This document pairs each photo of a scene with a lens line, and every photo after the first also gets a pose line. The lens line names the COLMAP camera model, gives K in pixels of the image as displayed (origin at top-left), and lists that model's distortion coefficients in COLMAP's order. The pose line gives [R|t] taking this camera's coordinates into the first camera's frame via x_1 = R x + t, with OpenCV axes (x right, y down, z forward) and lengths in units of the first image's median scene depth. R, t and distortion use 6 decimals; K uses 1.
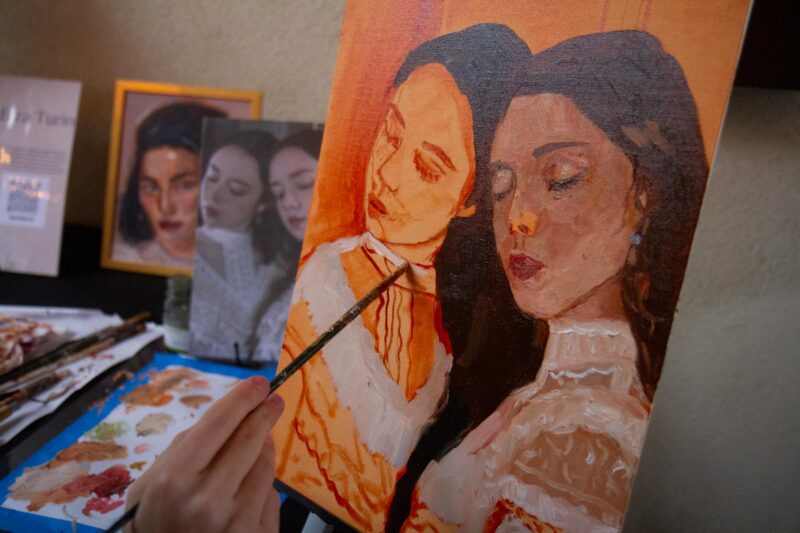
lens RADIAL K [[890.1, 0, 400.0], [0, 890.1, 266.5], [0, 0, 1]] dist [0.011876, 0.034803]
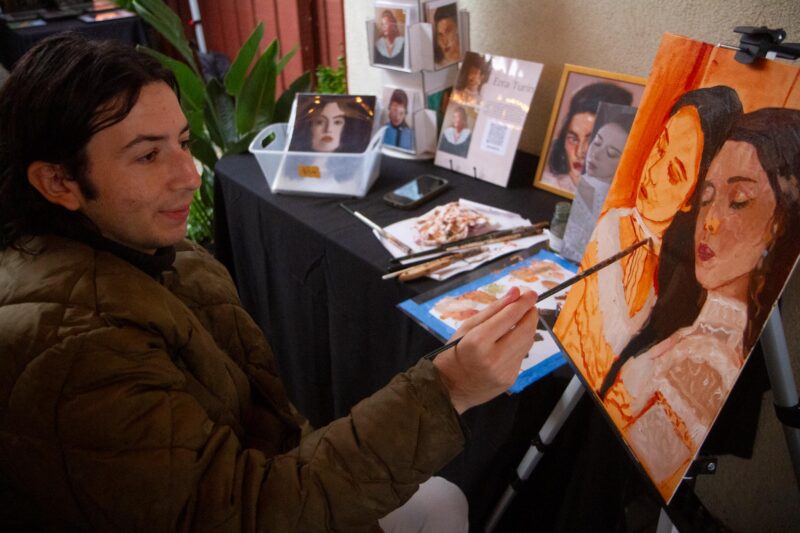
lens RADIAL K [[890.1, 0, 400.0], [0, 890.1, 266.5], [0, 0, 1]] dist [0.011876, 0.034803]
pose [[0.763437, 0.239964, -0.599650, 0.614828], [-0.148363, 0.968749, 0.198781, -0.188644], [0.628611, -0.062791, 0.775181, -0.477648]]
